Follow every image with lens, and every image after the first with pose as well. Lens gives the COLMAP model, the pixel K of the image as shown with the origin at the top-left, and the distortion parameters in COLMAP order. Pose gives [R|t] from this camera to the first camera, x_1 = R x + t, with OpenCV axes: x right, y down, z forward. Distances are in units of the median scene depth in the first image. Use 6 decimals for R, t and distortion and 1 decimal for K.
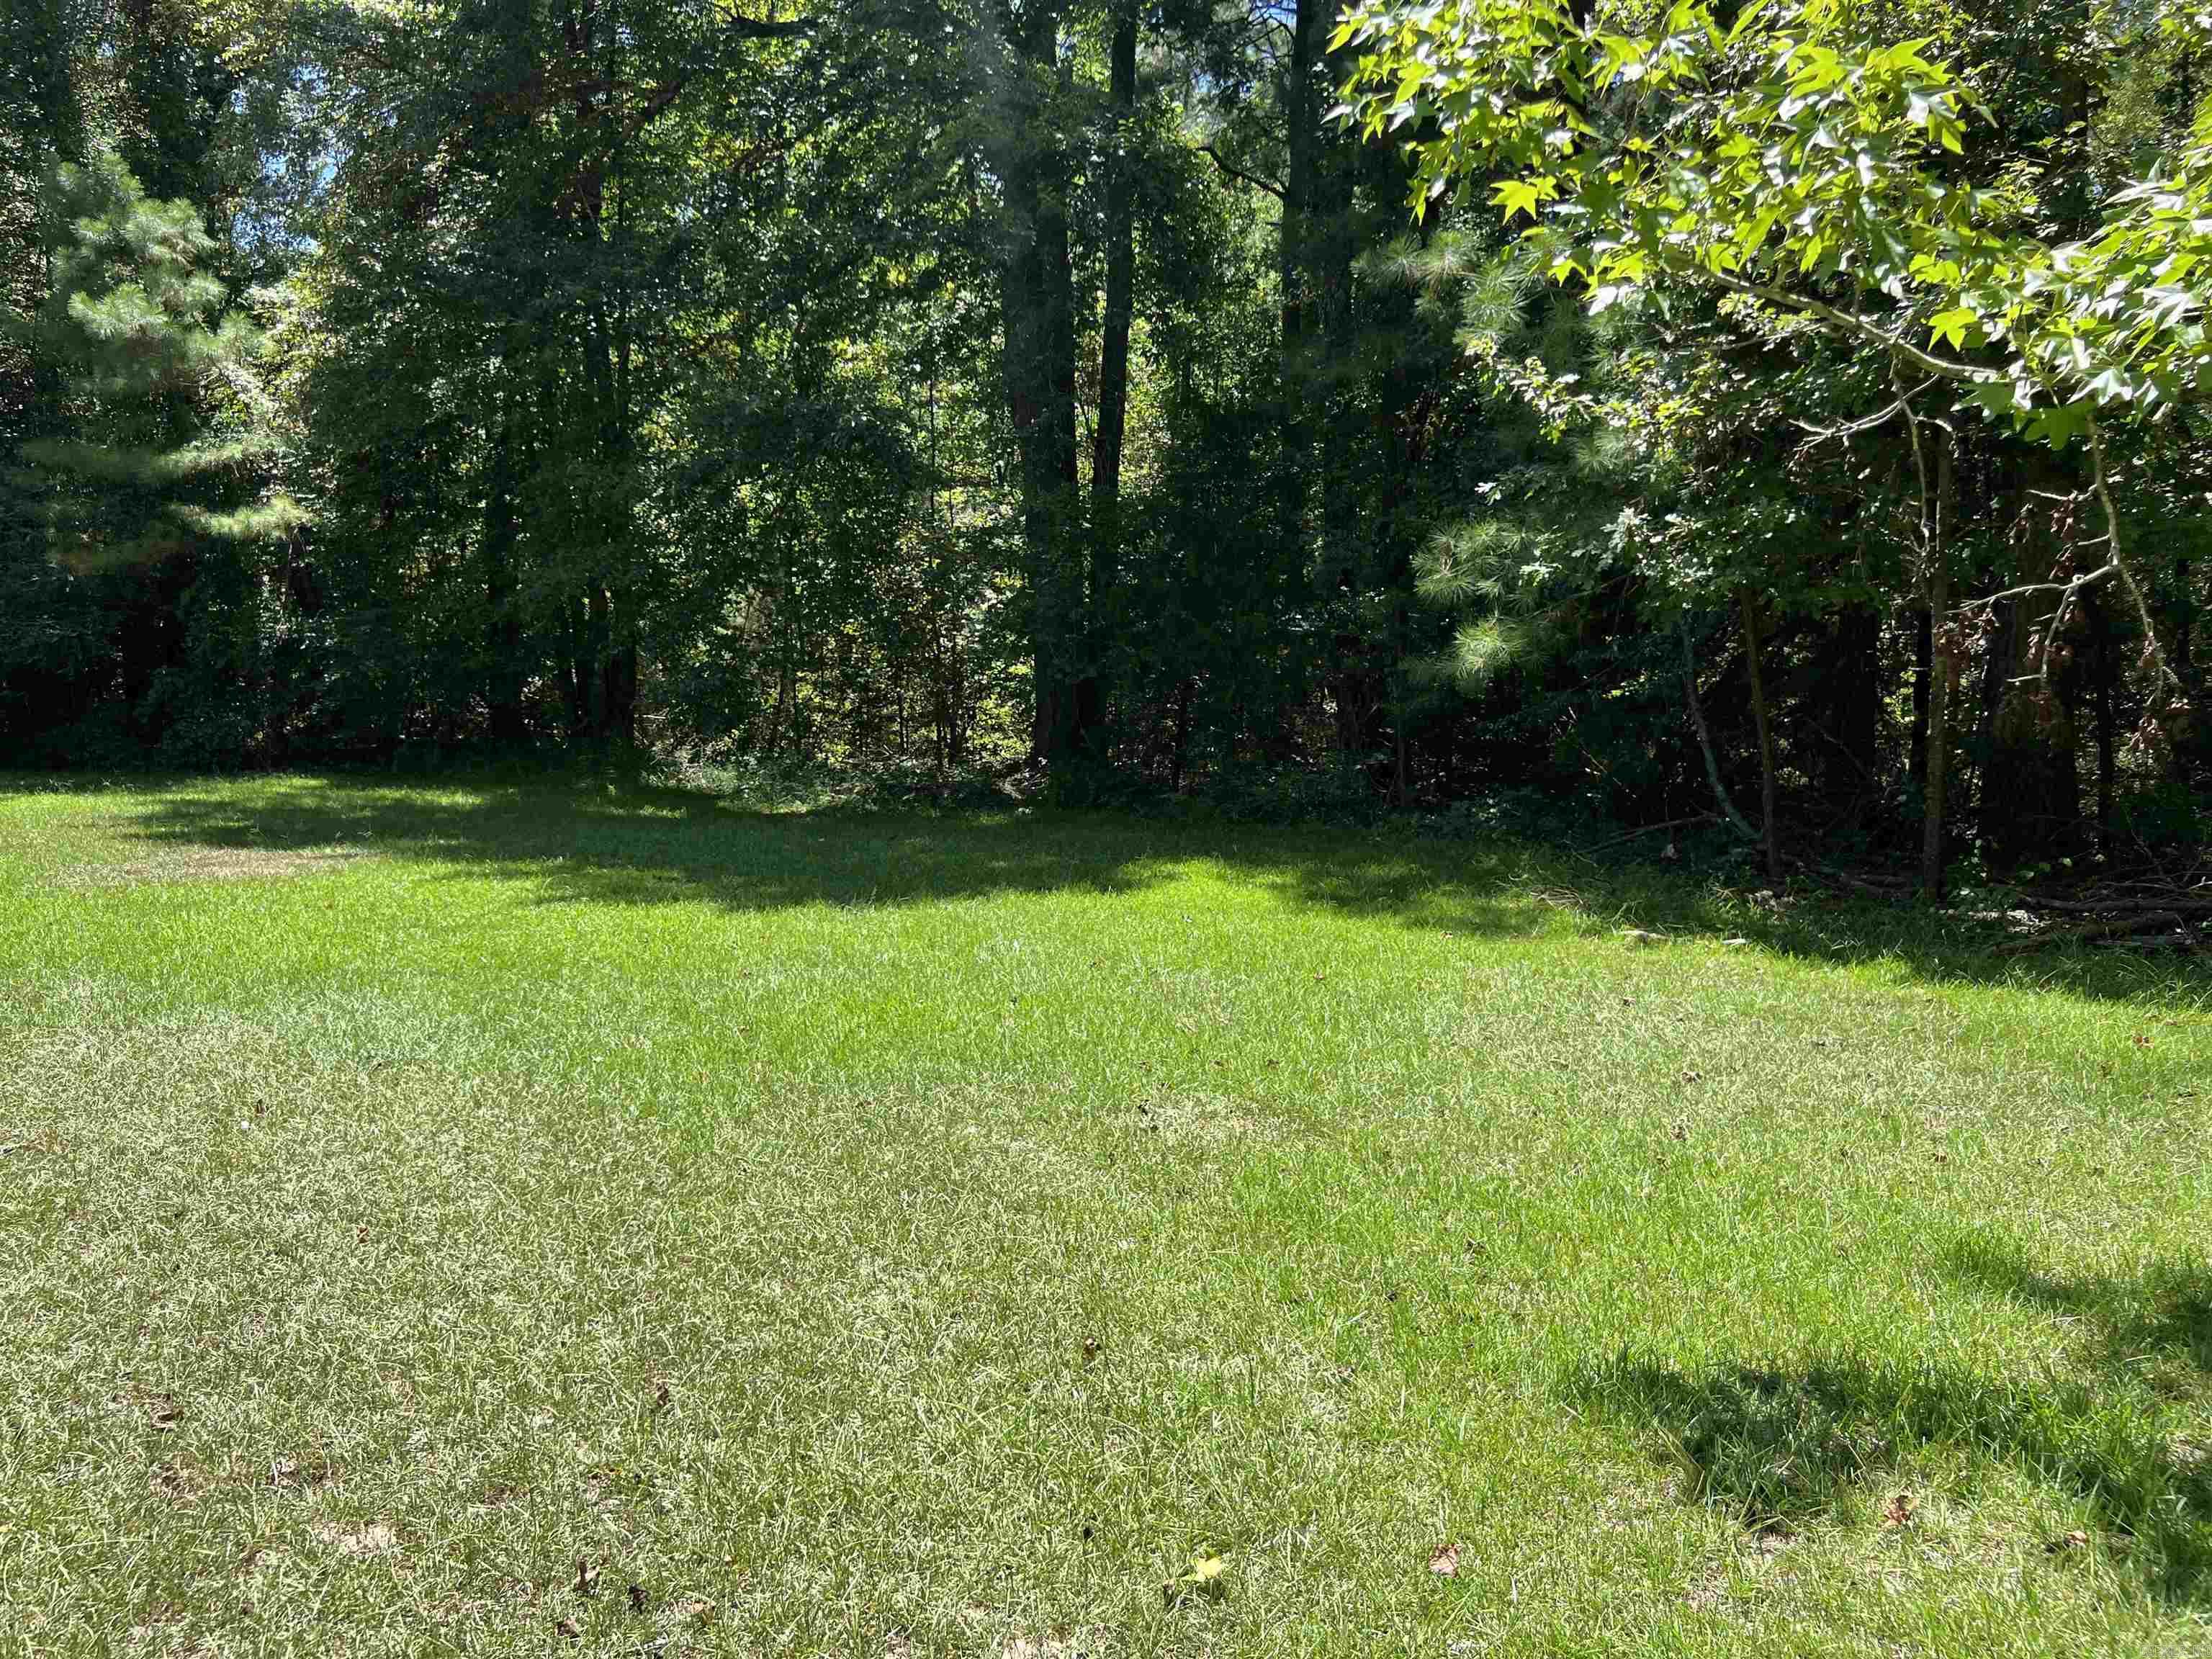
lens RADIAL K [[1824.3, 0, 1151.3], [0, 1824.3, 889.1], [0, 0, 1]] dist [0.046965, -0.048538]
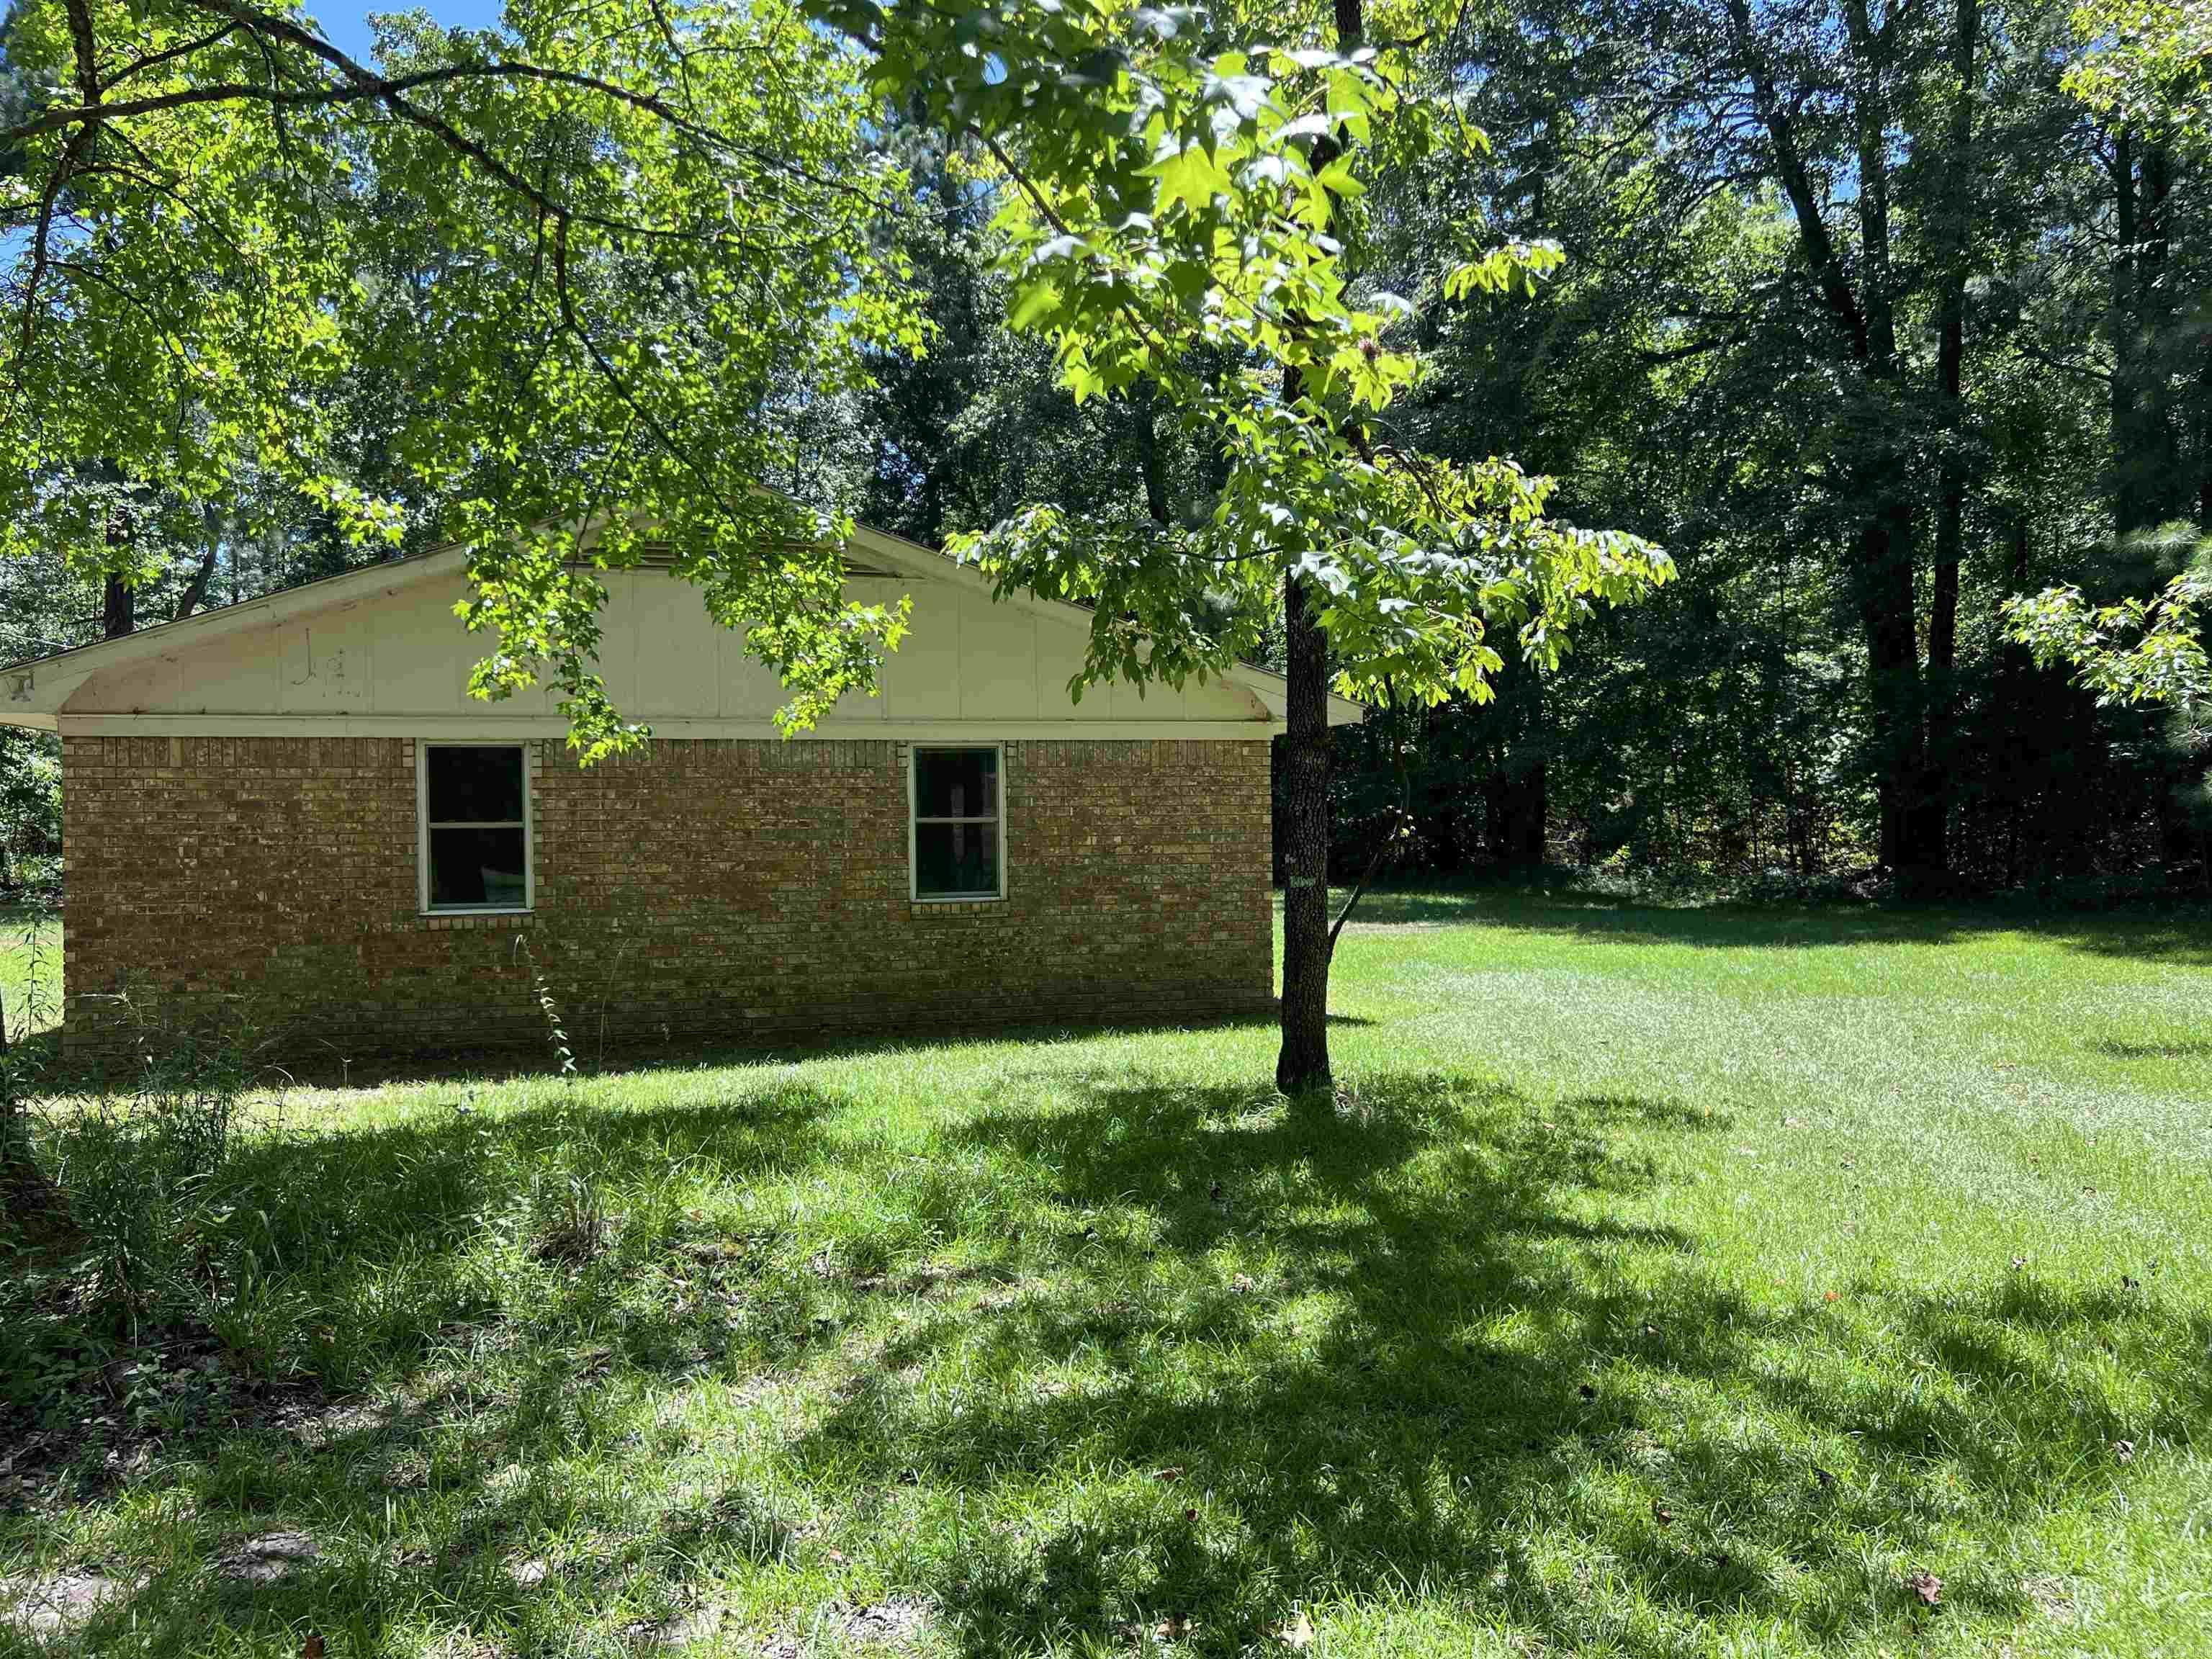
lens RADIAL K [[1824.3, 0, 1099.7], [0, 1824.3, 846.2], [0, 0, 1]] dist [0.046965, -0.048538]
pose [[0.894880, -0.019244, -0.445891, 0.019342], [-0.020952, 0.996157, -0.085043, 0.034649], [0.445814, 0.085446, 0.891038, -0.387219]]
